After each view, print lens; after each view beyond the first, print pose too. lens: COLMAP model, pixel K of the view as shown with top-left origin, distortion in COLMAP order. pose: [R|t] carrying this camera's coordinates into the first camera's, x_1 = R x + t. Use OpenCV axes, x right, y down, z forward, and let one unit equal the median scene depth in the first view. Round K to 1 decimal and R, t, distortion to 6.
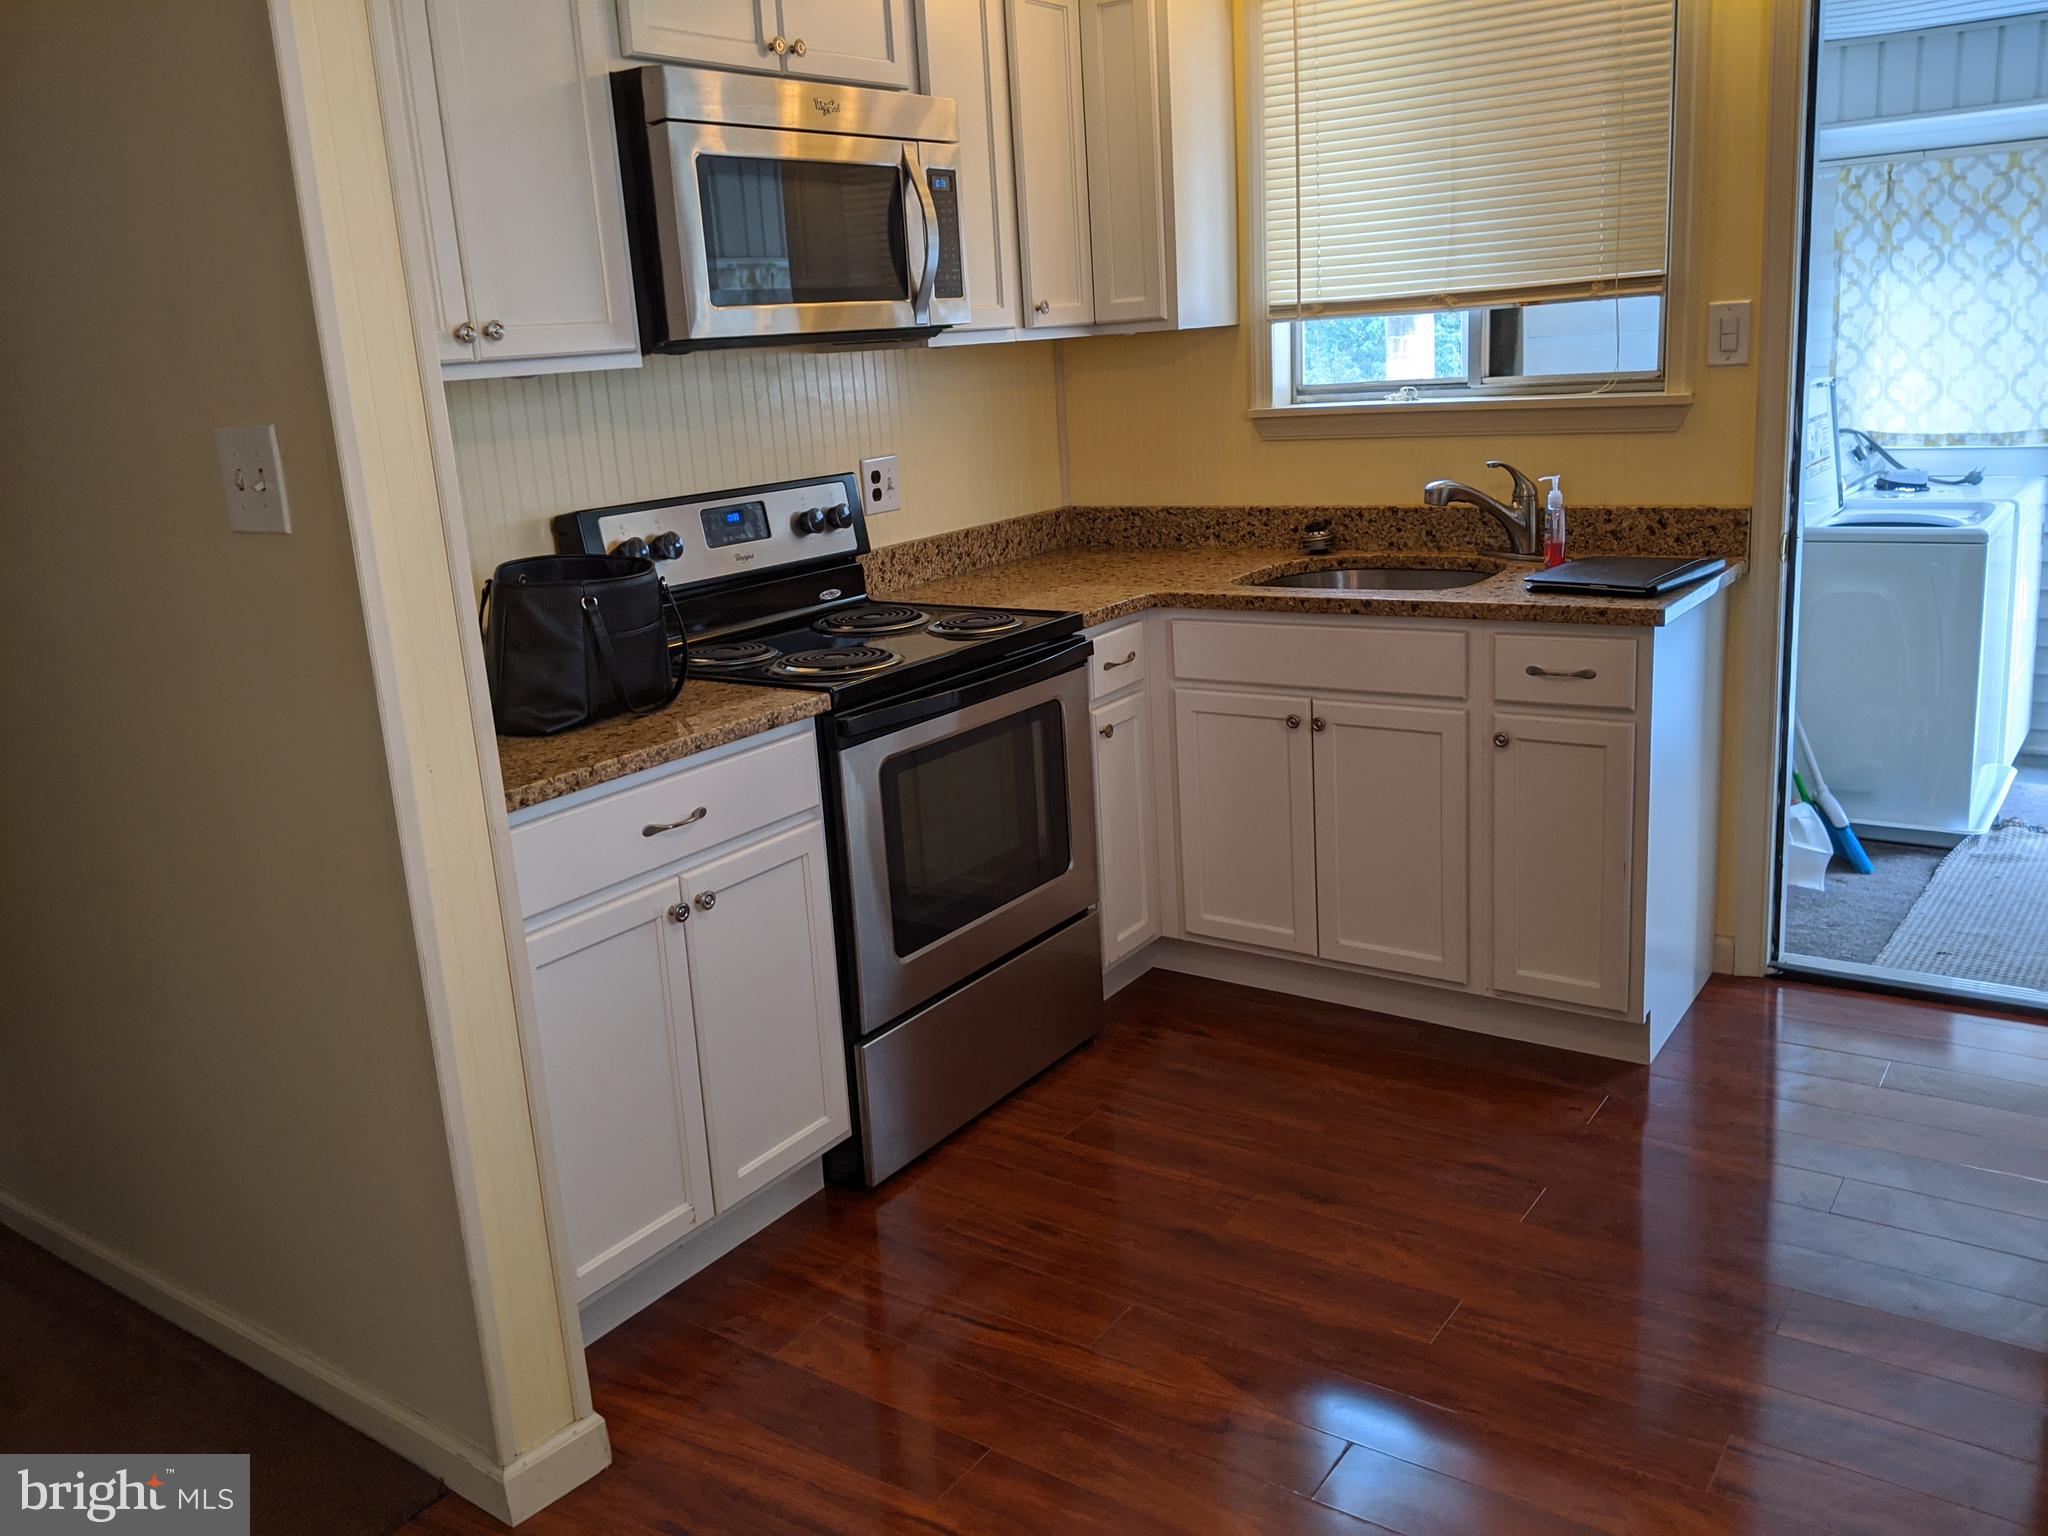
lens RADIAL K [[1628.8, 0, 1051.7], [0, 1628.8, 771.3], [0, 0, 1]] dist [0.109521, -0.303101]
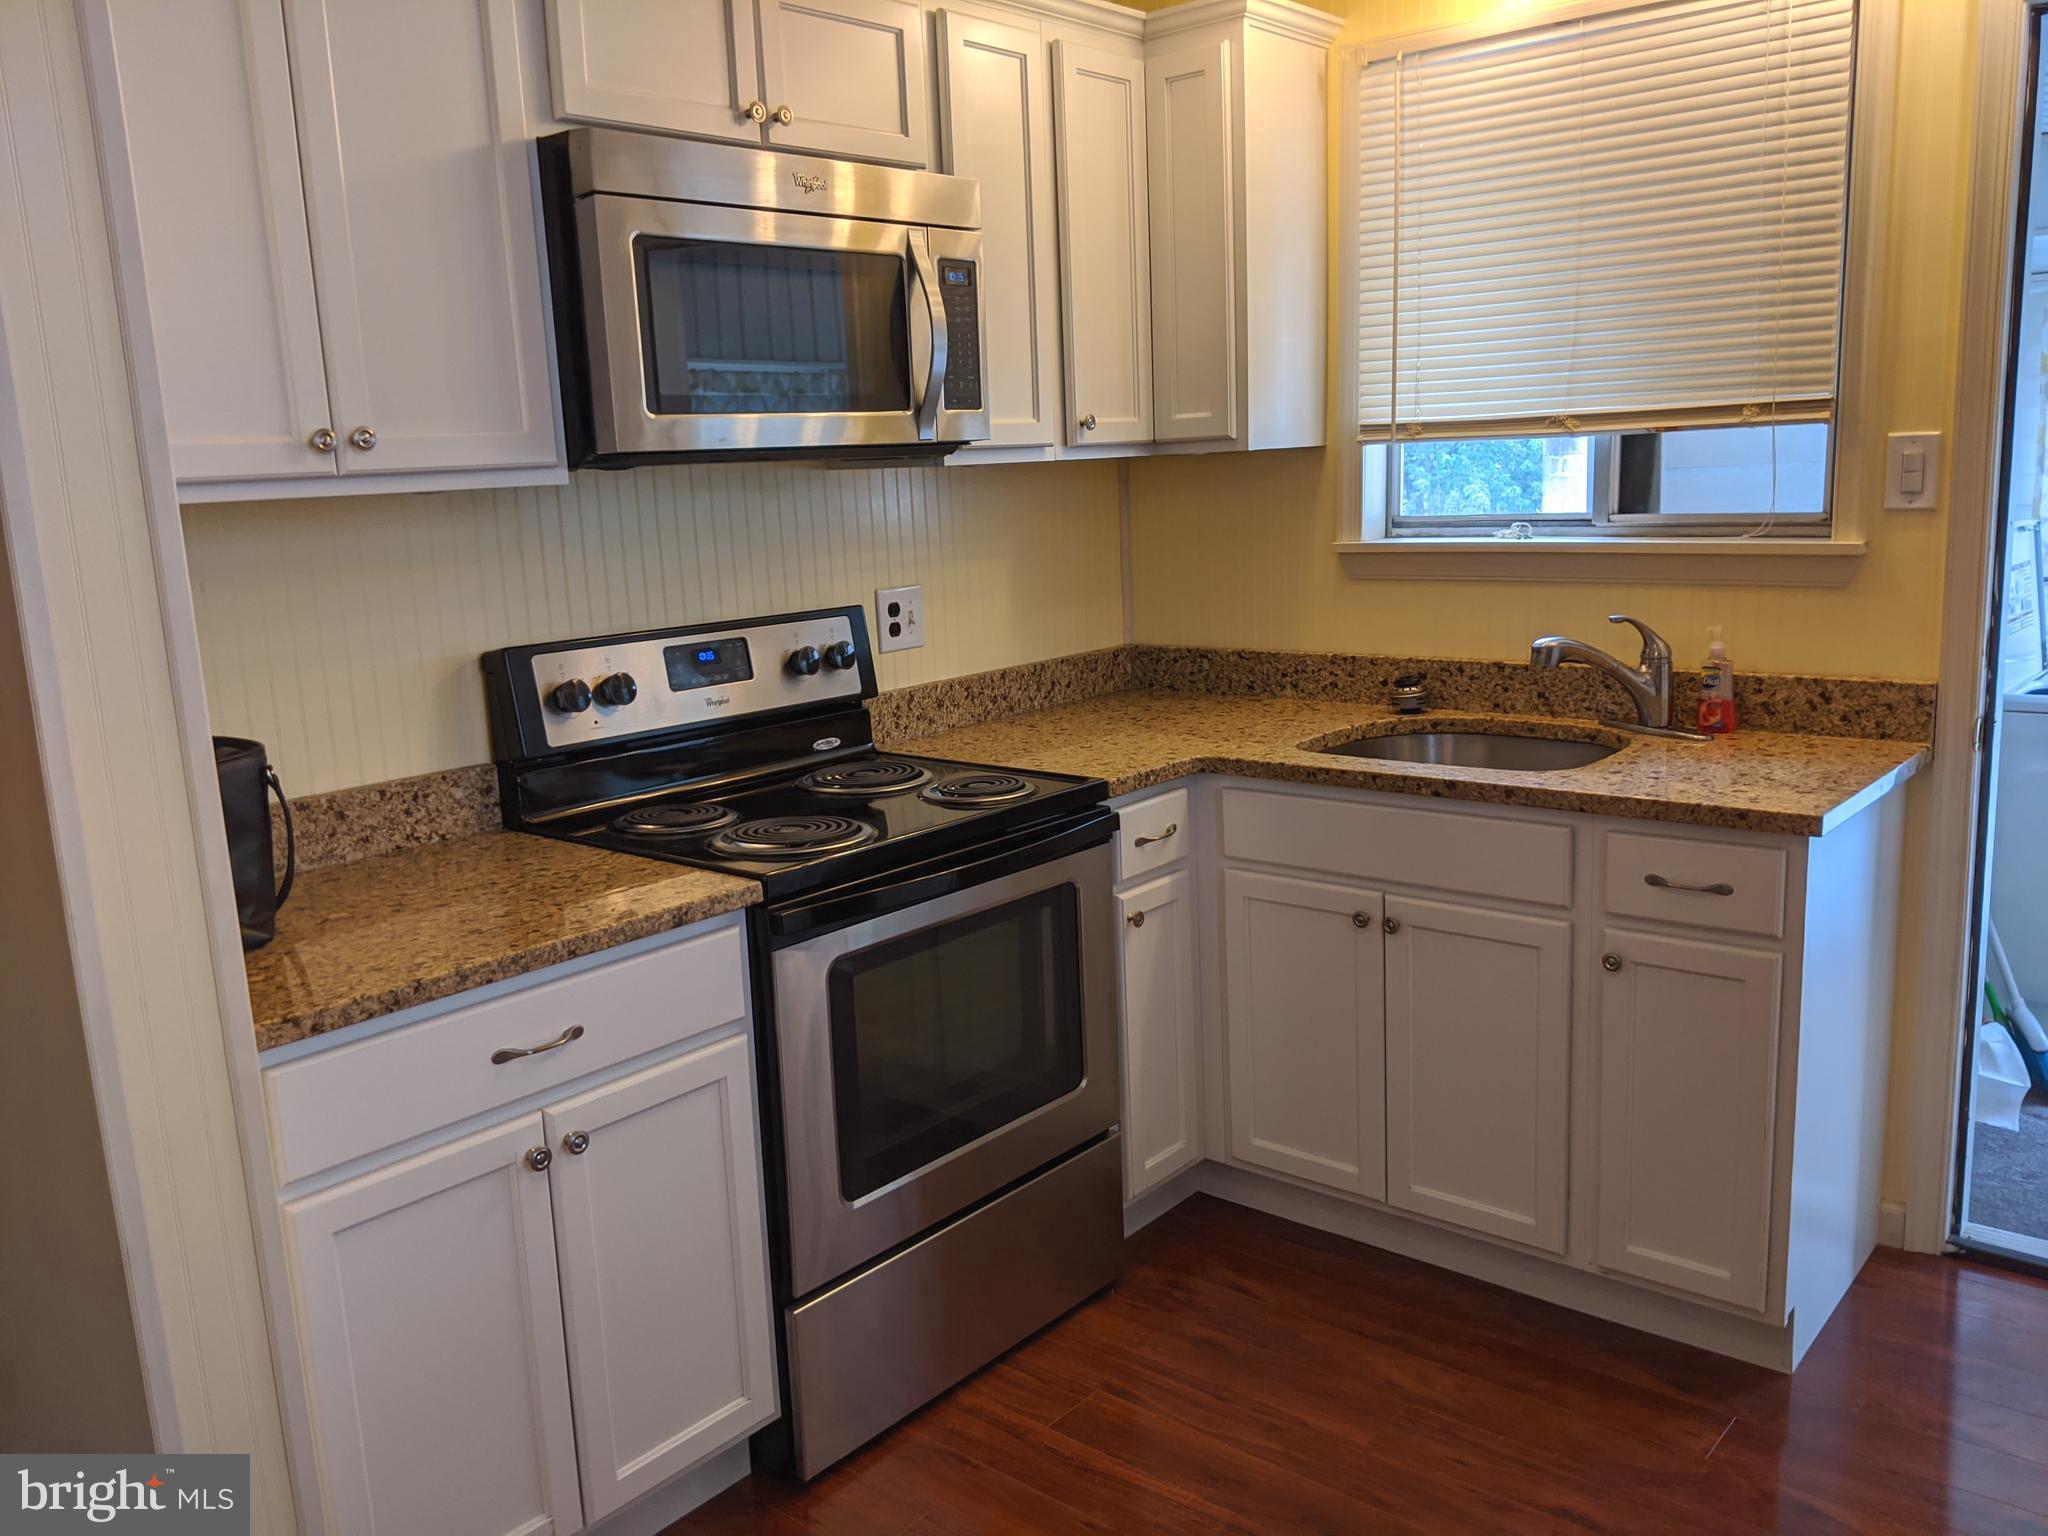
lens RADIAL K [[1708.8, 0, 1025.4], [0, 1708.8, 809.9], [0, 0, 1]] dist [0.084844, -0.216441]
pose [[0.995547, 0.039278, -0.085697, 0.051245], [-0.043605, 0.997836, -0.049217, -0.036022], [0.083579, 0.052735, 0.995105, 0.118488]]
